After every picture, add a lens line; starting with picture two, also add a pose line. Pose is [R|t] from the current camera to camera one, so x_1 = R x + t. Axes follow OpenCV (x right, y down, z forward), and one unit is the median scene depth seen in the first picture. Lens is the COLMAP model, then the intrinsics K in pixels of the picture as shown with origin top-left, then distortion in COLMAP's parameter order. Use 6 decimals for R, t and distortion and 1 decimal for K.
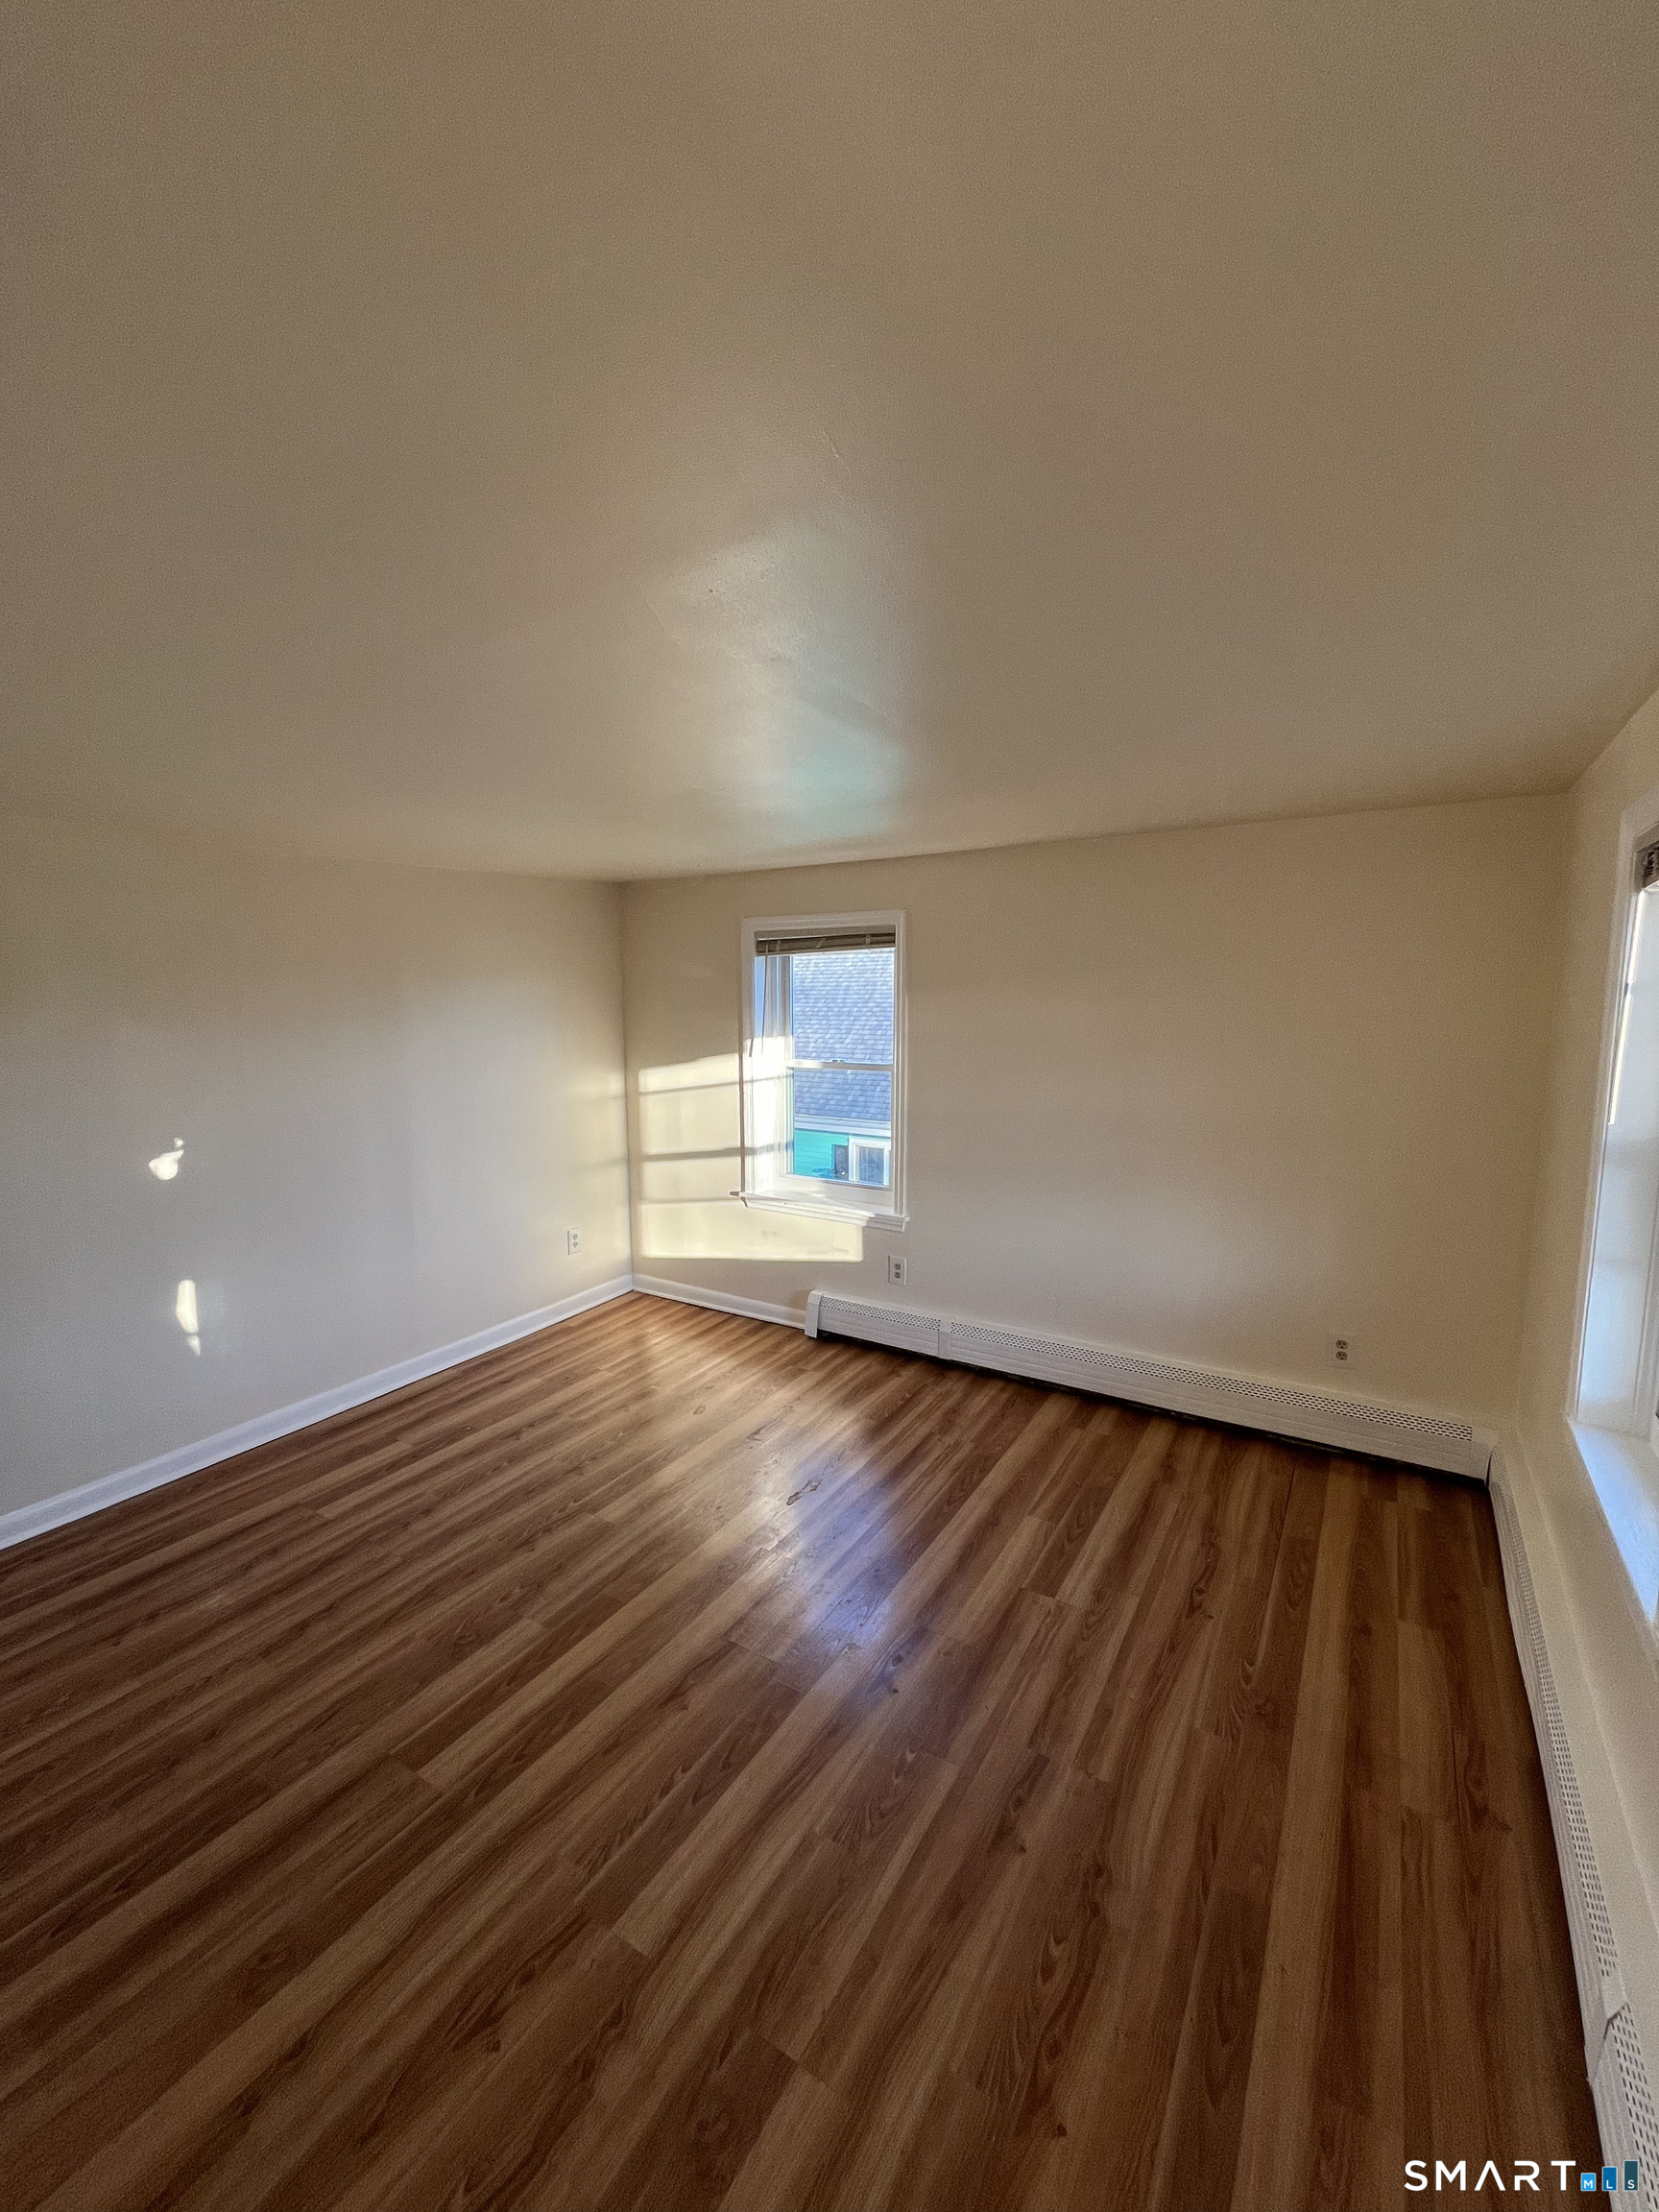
lens RADIAL K [[891.0, 0, 826.3], [0, 891.0, 1107.5], [0, 0, 1]] dist [-0.003368, 0.000136]
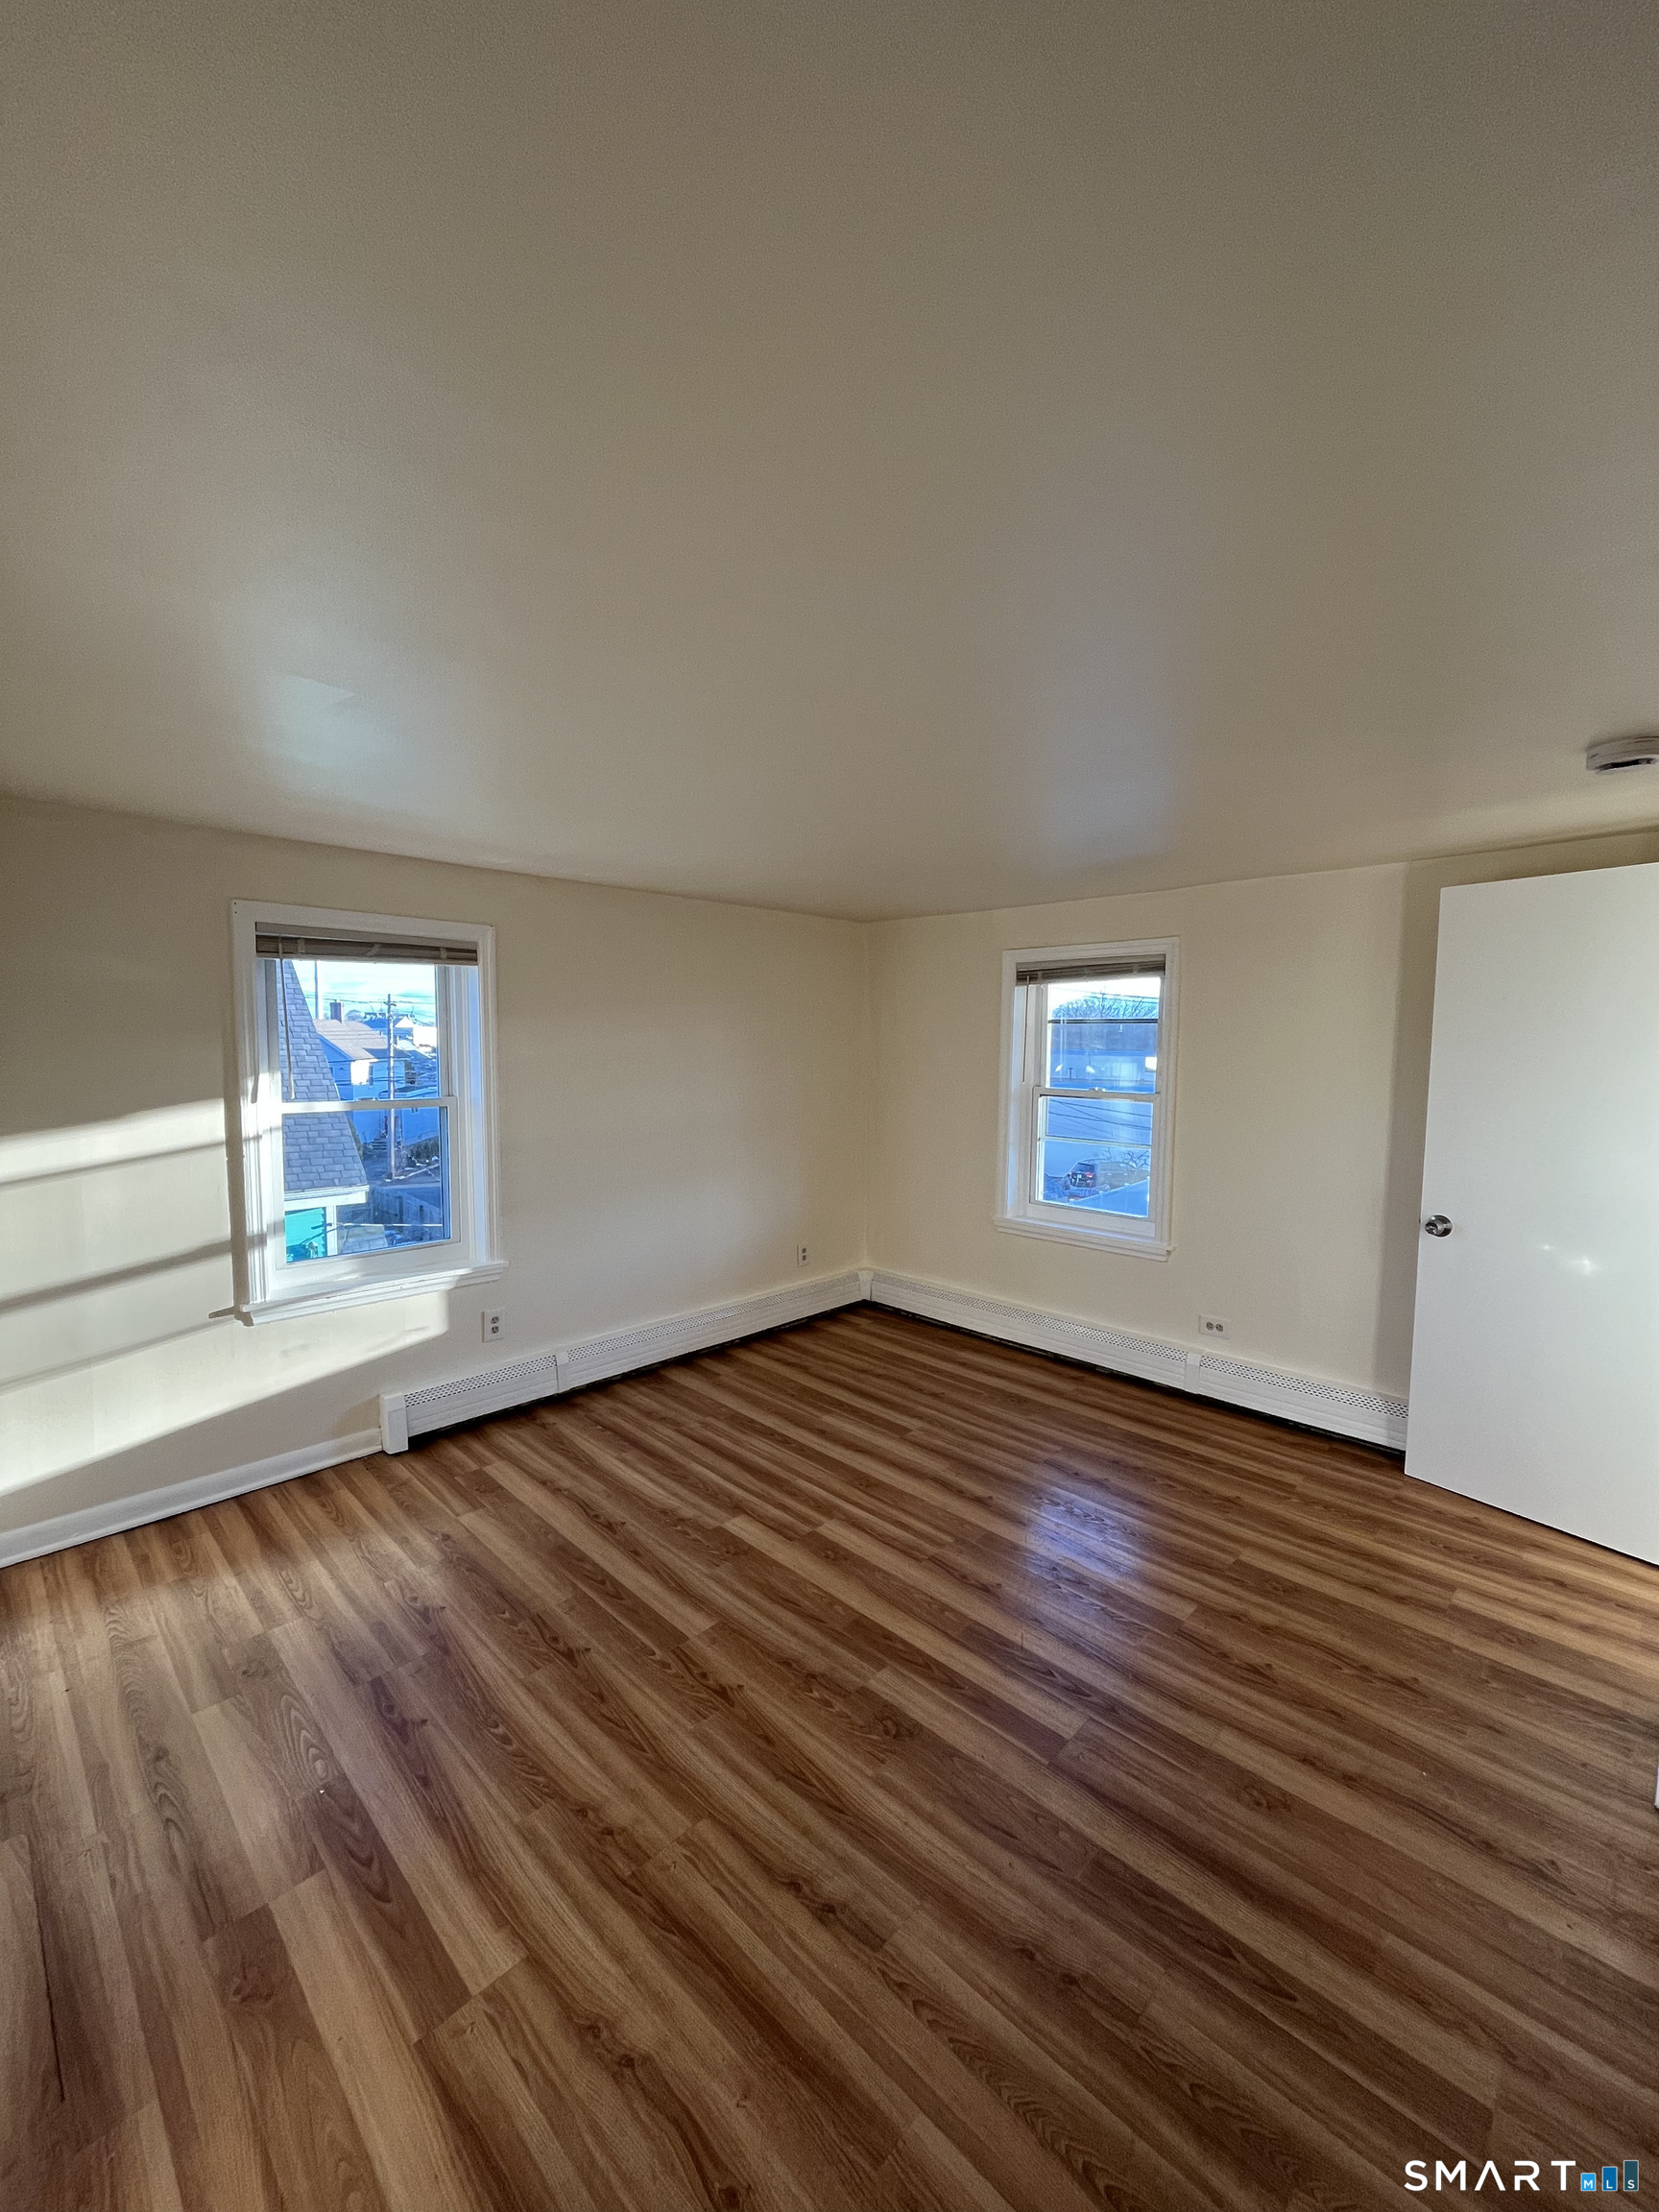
lens RADIAL K [[891.0, 0, 827.8], [0, 891.0, 1106.6], [0, 0, 1]] dist [-0.003368, 0.000136]
pose [[0.214891, -0.069370, 0.974171, -0.865208], [0.110682, 0.992778, 0.046280, -0.048468], [-0.970346, 0.097878, 0.221017, 0.557403]]
